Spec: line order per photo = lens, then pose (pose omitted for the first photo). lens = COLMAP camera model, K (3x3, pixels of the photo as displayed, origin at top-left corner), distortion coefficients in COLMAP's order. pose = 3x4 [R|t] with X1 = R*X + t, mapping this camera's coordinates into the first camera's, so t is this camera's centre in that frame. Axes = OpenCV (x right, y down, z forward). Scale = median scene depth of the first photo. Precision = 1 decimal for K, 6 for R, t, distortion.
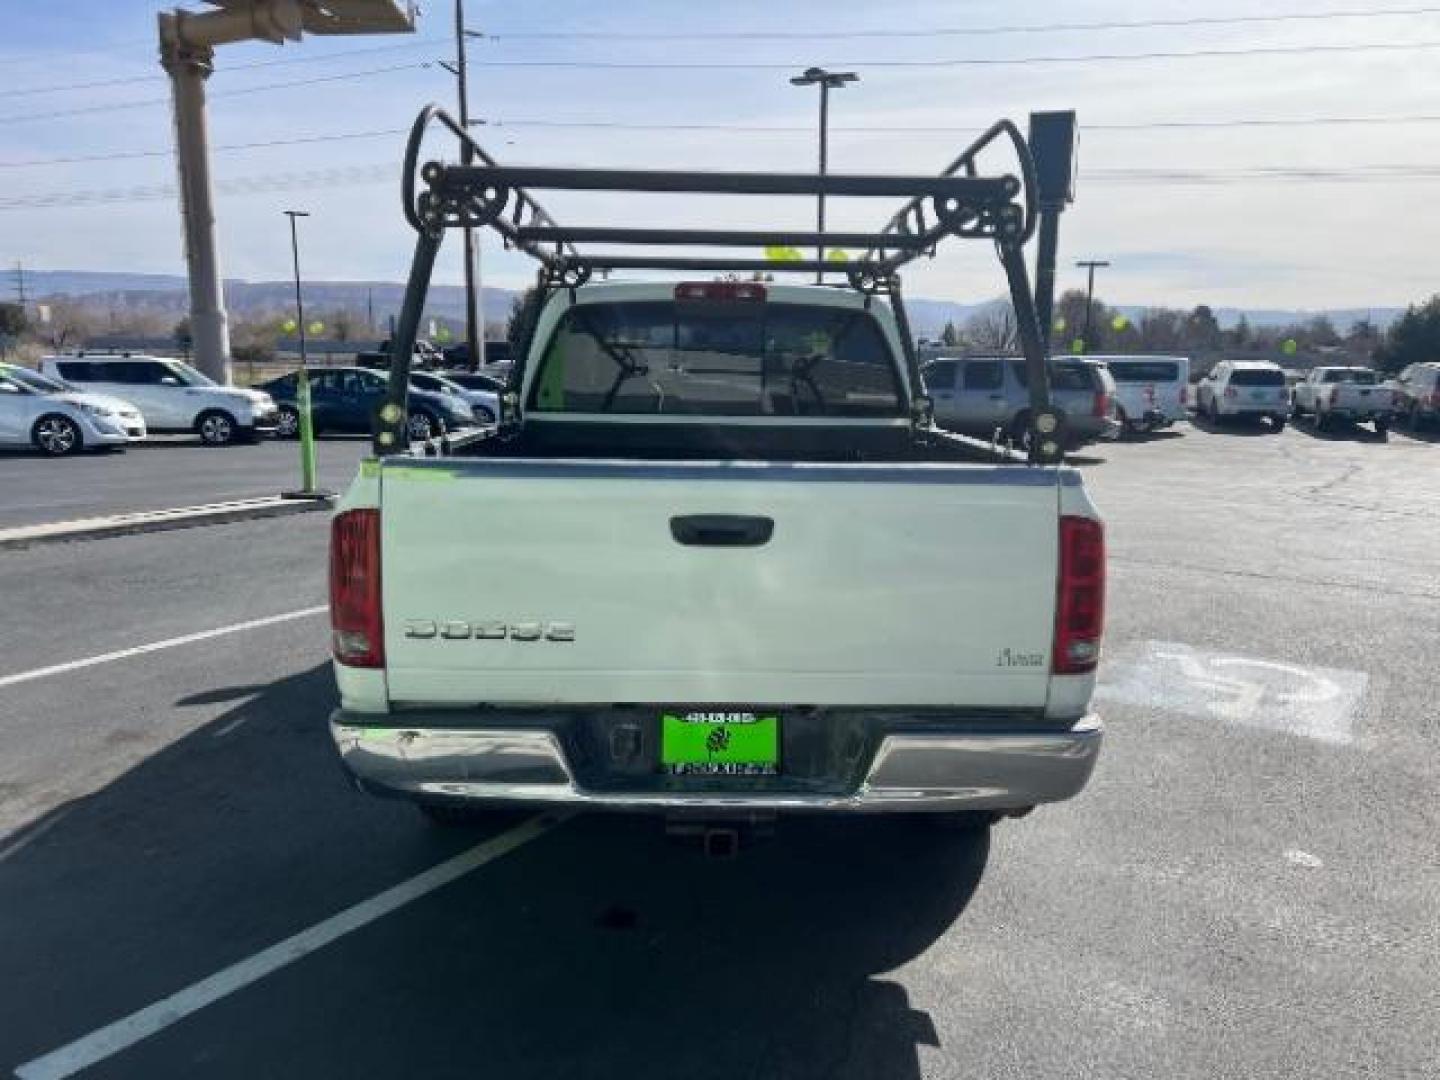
lens RADIAL K [[1075.7, 0, 721.4], [0, 1075.7, 545.9], [0, 0, 1]] dist [0.049449, -0.056484]
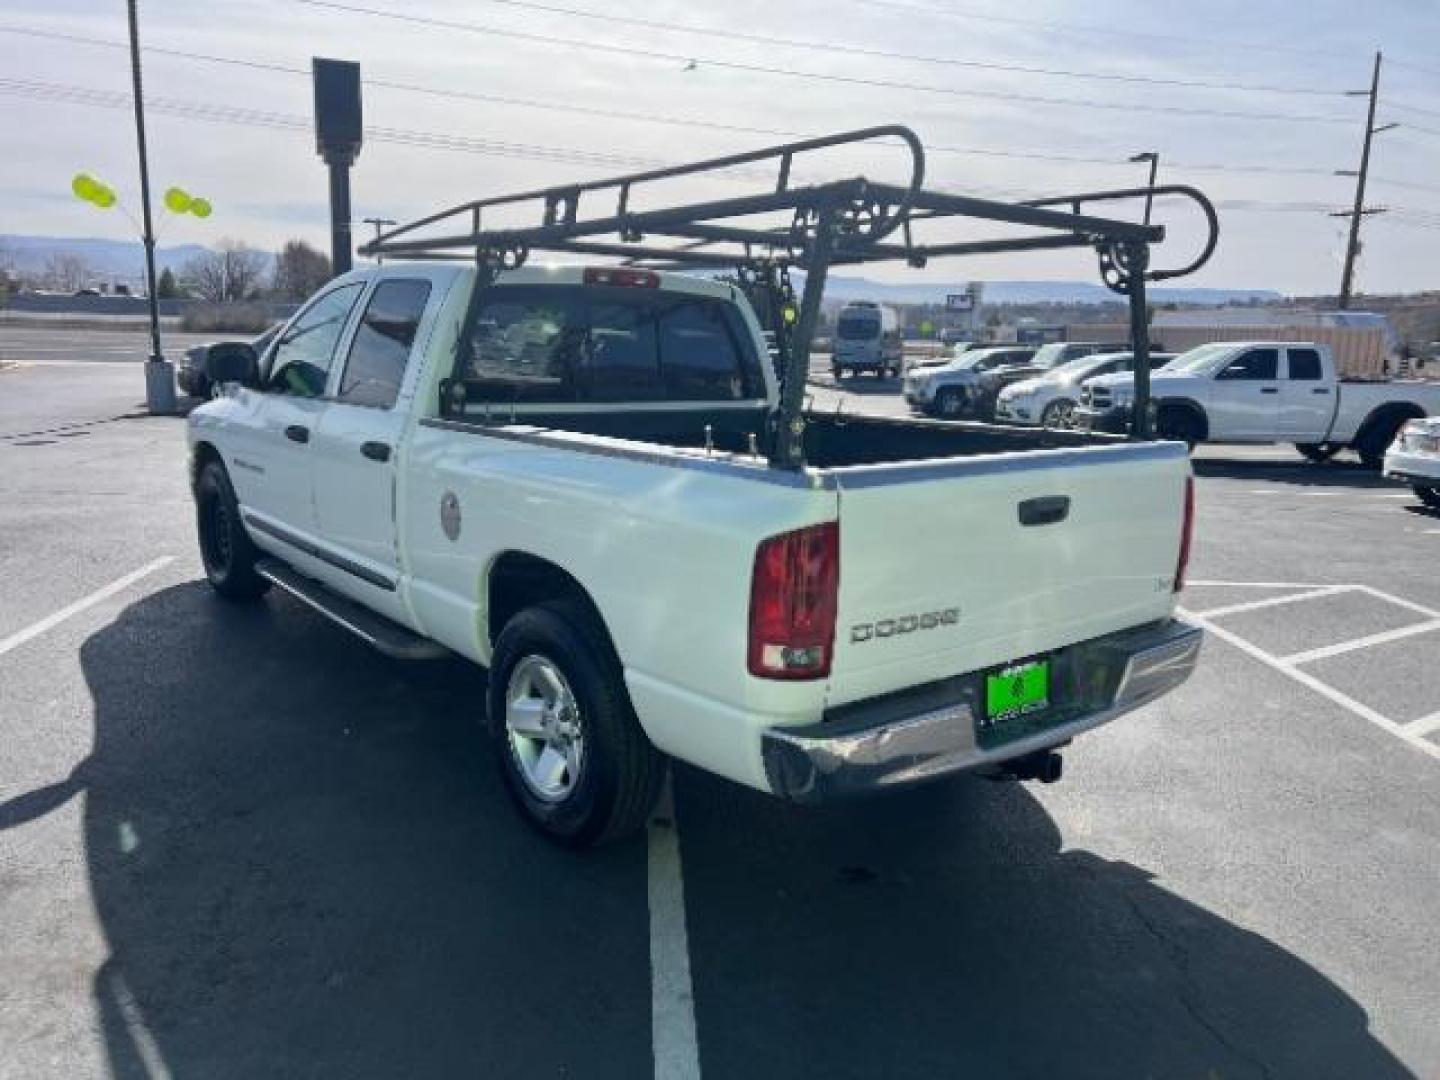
lens RADIAL K [[1075.7, 0, 713.6], [0, 1075.7, 544.2], [0, 0, 1]] dist [0.049449, -0.056484]
pose [[0.788536, -0.112675, 0.604578, -0.440438], [0.088376, 0.993630, 0.069915, -0.040817], [-0.608605, -0.001700, 0.793472, 0.117200]]
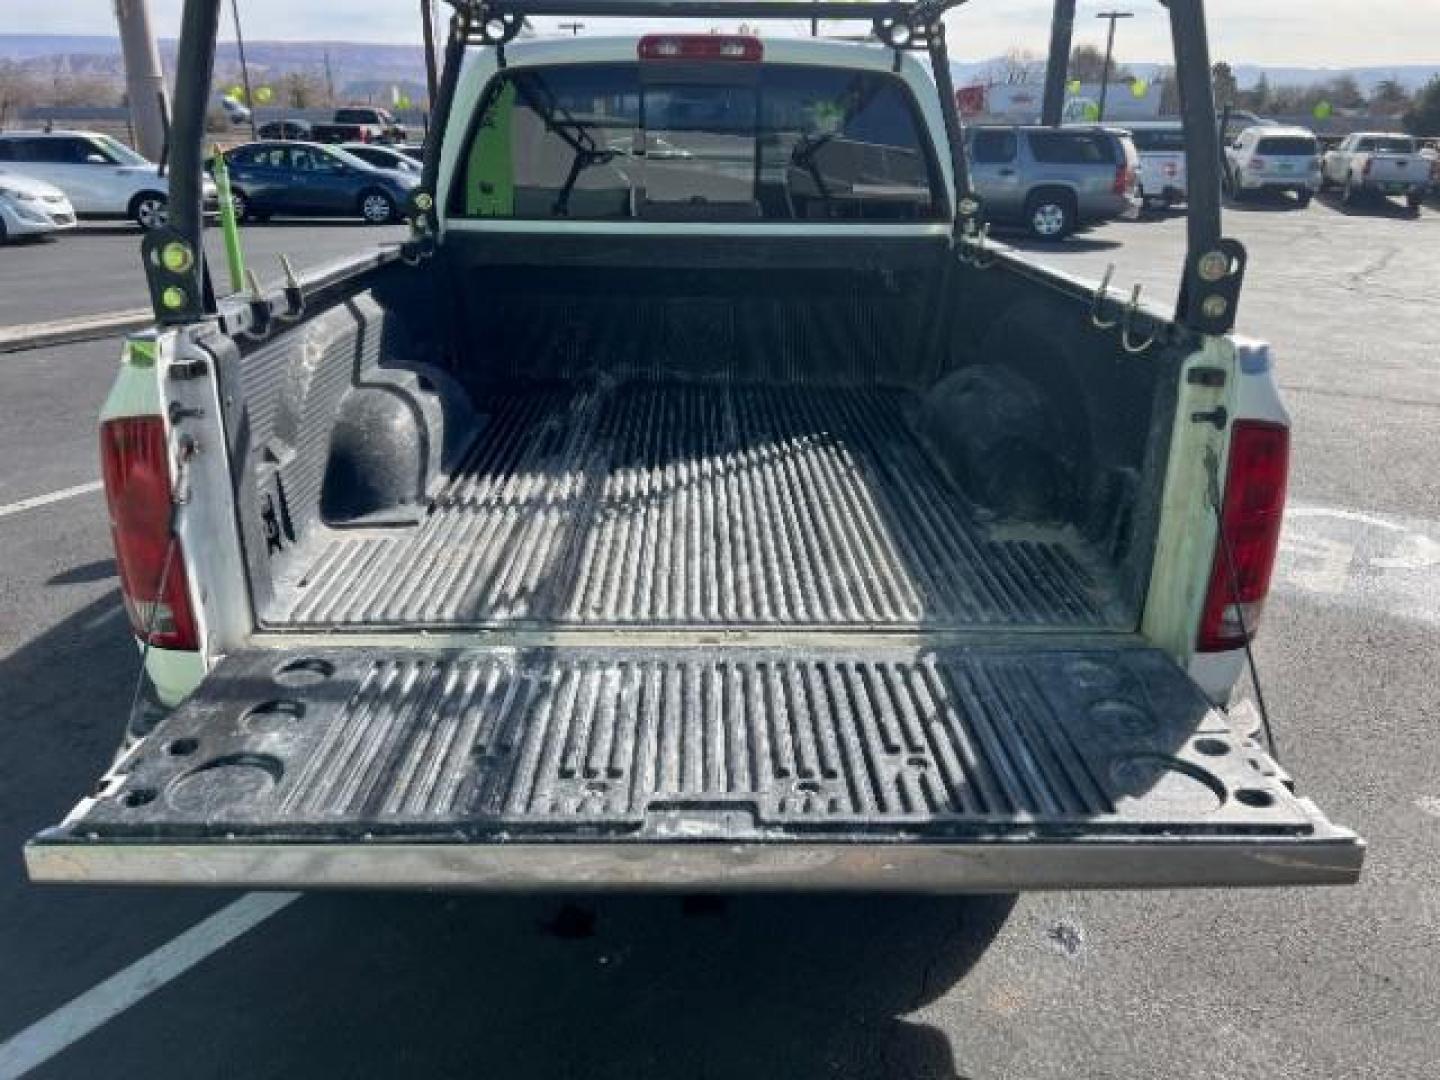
lens RADIAL K [[1075.7, 0, 705.5], [0, 1075.7, 537.7], [0, 0, 1]] dist [0.049449, -0.056484]
pose [[0.999980, -0.006126, -0.001309, 0.001088], [0.006263, 0.981767, 0.189985, -0.036277], [0.000122, -0.189989, 0.981786, 0.157005]]
